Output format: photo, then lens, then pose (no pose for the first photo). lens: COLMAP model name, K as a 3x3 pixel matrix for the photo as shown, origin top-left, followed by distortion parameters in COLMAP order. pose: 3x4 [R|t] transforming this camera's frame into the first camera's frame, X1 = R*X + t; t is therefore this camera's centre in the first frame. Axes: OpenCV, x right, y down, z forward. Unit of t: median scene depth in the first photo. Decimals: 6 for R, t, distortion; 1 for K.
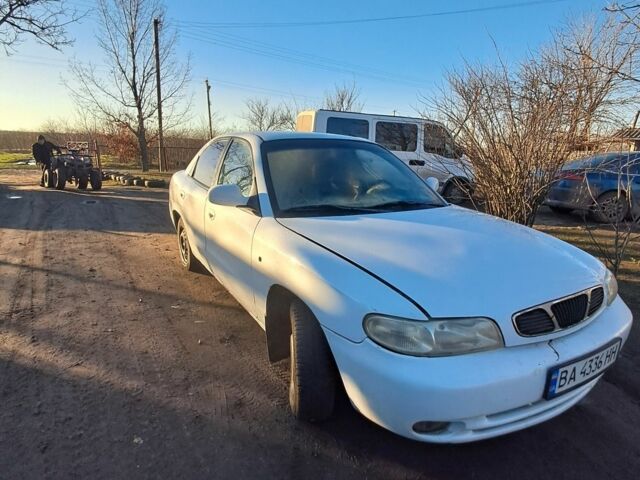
lens RADIAL K [[386.0, 0, 320.0], [0, 386.0, 240.0], [0, 0, 1]] dist [-0.001508, -0.003221]
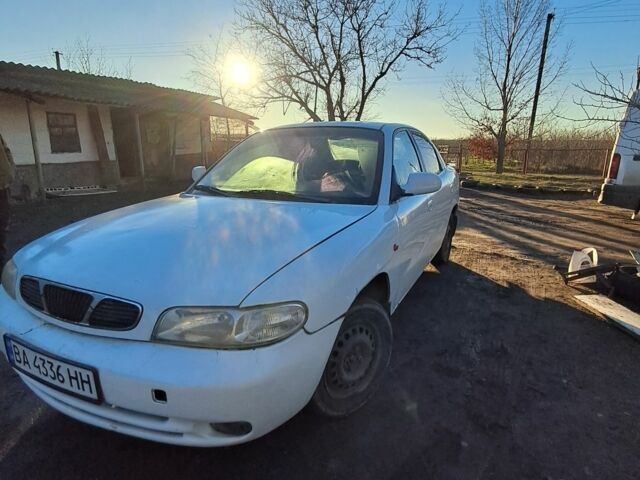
lens RADIAL K [[376.7, 0, 320.0], [0, 376.7, 240.0], [0, 0, 1]] dist [0.005539, 0.000456]
pose [[0.555258, 0.178197, -0.812363, 0.133874], [-0.183330, 0.978975, 0.089436, -0.011466], [0.811220, 0.099271, 0.576253, 0.077482]]
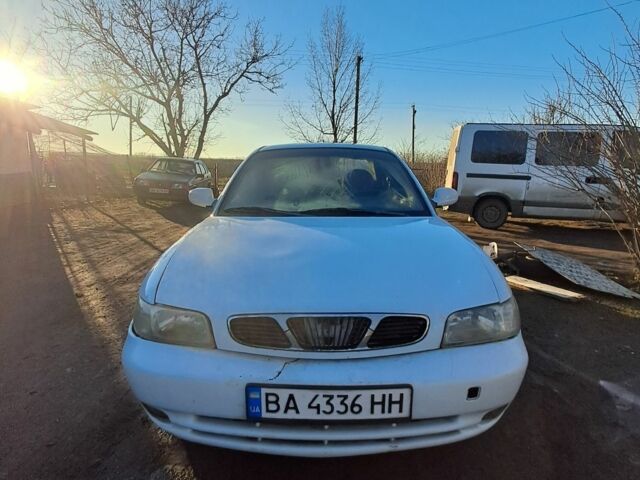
lens RADIAL K [[381.6, 0, 320.0], [0, 381.6, 240.0], [0, 0, 1]] dist [-0.000740, -0.001676]
pose [[0.864186, 0.075491, -0.497477, 0.083600], [-0.101543, 0.994505, -0.025479, 0.000720], [0.492820, 0.072534, 0.867103, 0.021578]]
